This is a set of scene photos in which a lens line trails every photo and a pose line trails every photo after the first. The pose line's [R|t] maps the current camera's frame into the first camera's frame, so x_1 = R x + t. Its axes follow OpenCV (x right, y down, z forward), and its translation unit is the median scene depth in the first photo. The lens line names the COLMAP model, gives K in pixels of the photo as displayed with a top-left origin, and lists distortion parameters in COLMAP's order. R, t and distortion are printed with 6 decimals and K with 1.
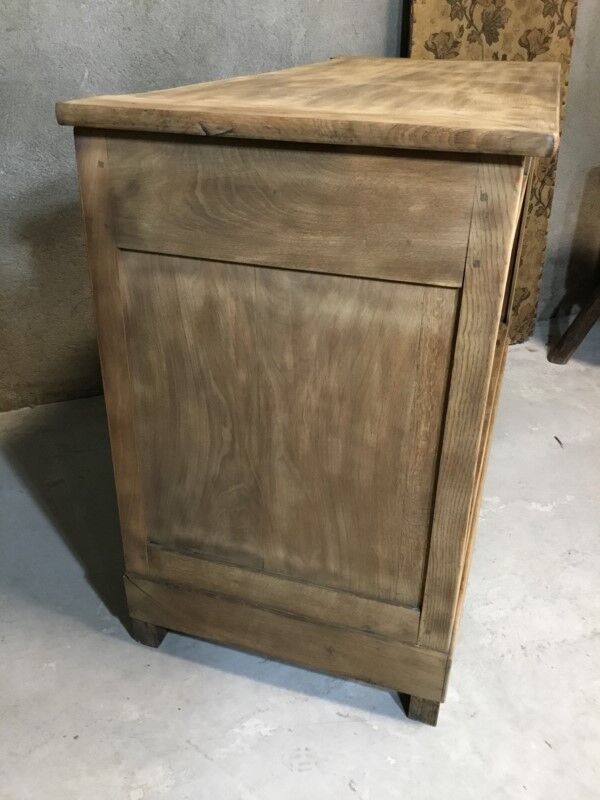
lens RADIAL K [[742.3, 0, 301.1], [0, 742.3, 381.2], [0, 0, 1]] dist [0.029042, 0.000000]
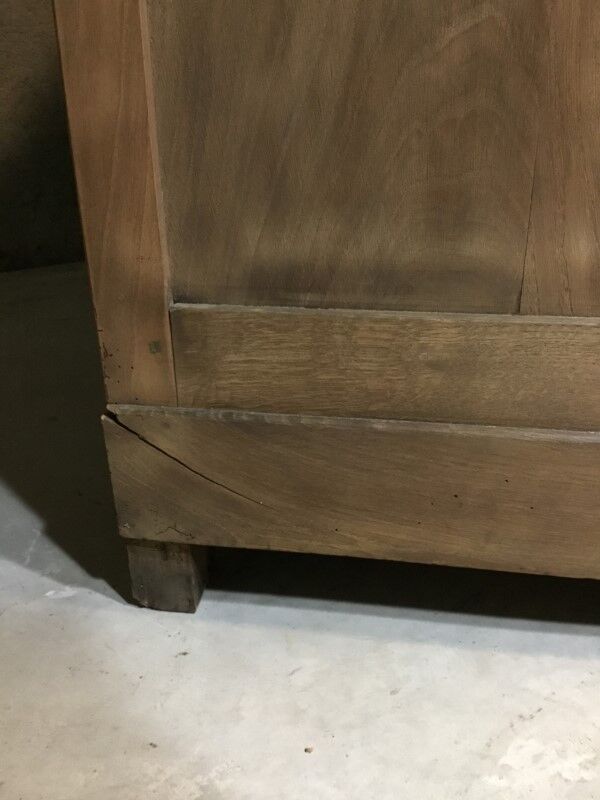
lens RADIAL K [[742.3, 0, 298.6], [0, 742.3, 396.4], [0, 0, 1]] dist [0.029042, 0.000000]
pose [[0.982634, -0.094839, 0.159487, -0.211845], [0.100570, 0.994529, -0.028233, 0.287585], [-0.155937, 0.043782, 0.986796, 0.656114]]
